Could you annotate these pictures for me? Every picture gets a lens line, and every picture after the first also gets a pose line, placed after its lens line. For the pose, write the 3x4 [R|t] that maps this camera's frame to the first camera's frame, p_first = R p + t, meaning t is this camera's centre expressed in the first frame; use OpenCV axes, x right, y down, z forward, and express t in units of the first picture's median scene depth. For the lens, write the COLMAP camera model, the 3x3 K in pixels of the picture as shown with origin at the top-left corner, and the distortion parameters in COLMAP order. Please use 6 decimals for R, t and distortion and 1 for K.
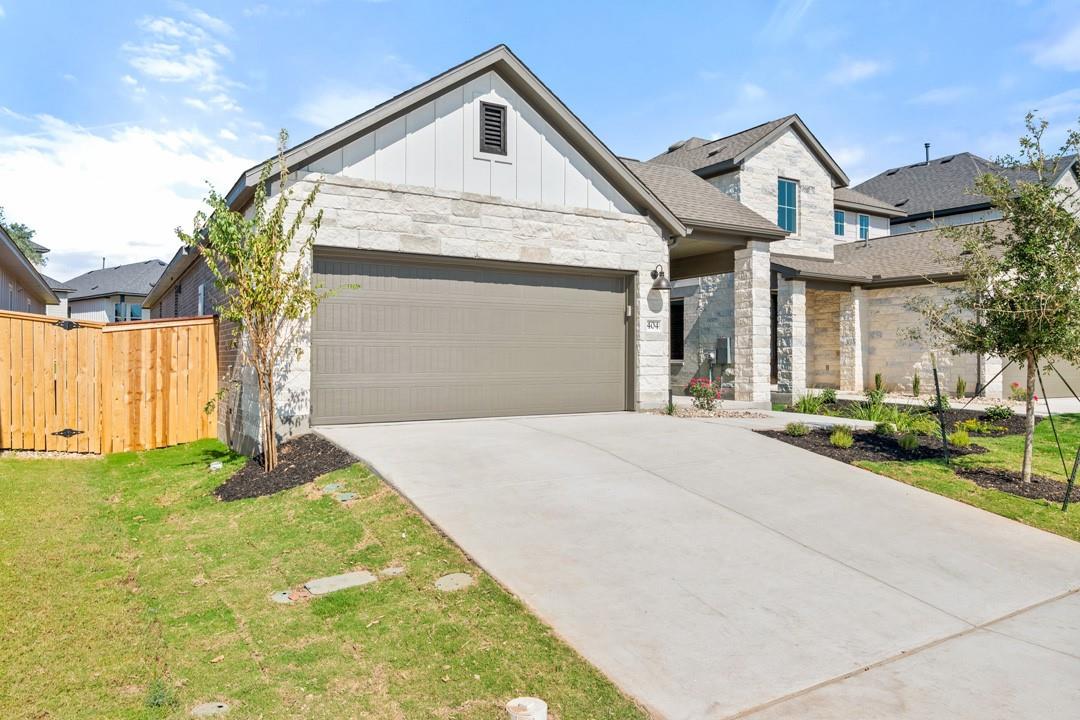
lens RADIAL K [[733.6, 0, 543.2], [0, 733.6, 351.7], [0, 0, 1]] dist [0.012566, 0.004343]
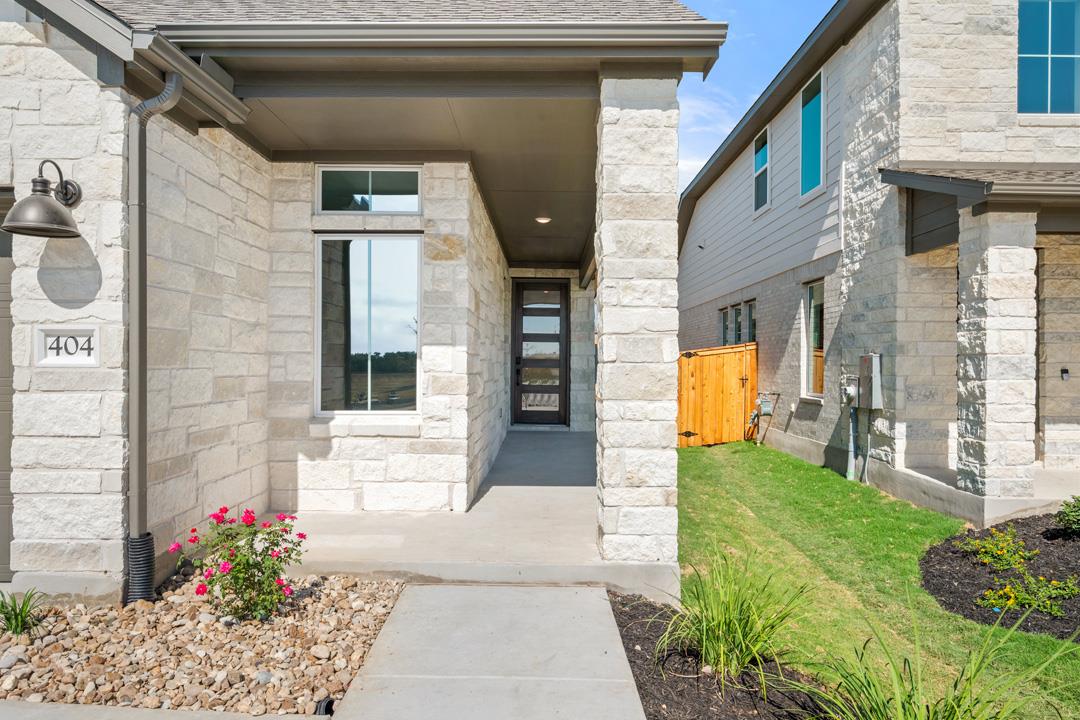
lens RADIAL K [[689.4, 0, 542.6], [0, 689.4, 363.0], [0, 0, 1]] dist [0.005419, -0.003689]
pose [[0.852438, 0.001466, -0.522826, 0.493665], [0.003301, 0.999961, 0.008187, -0.029388], [0.522818, -0.008705, 0.852400, 0.832982]]
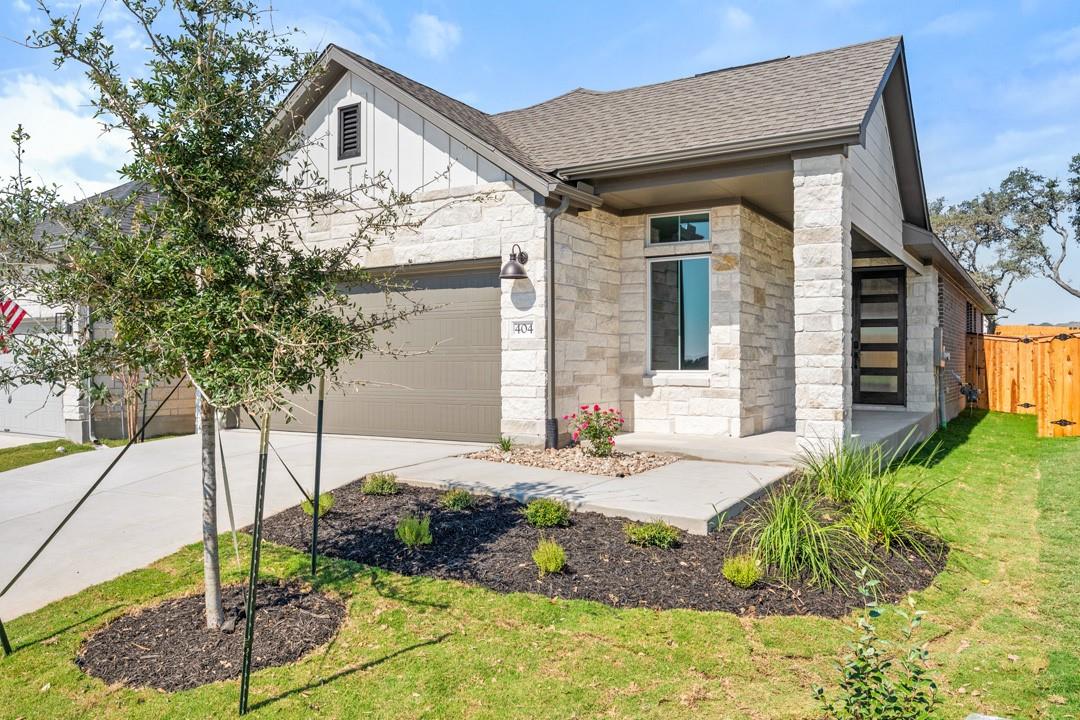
lens RADIAL K [[812.3, 0, 541.8], [0, 812.3, 362.5], [0, 0, 1]] dist [0.006147, -0.000159]
pose [[0.462320, -0.003442, -0.886706, 0.854080], [0.011283, 0.999934, 0.002001, -0.004009], [0.886641, -0.010930, 0.462329, 0.638922]]
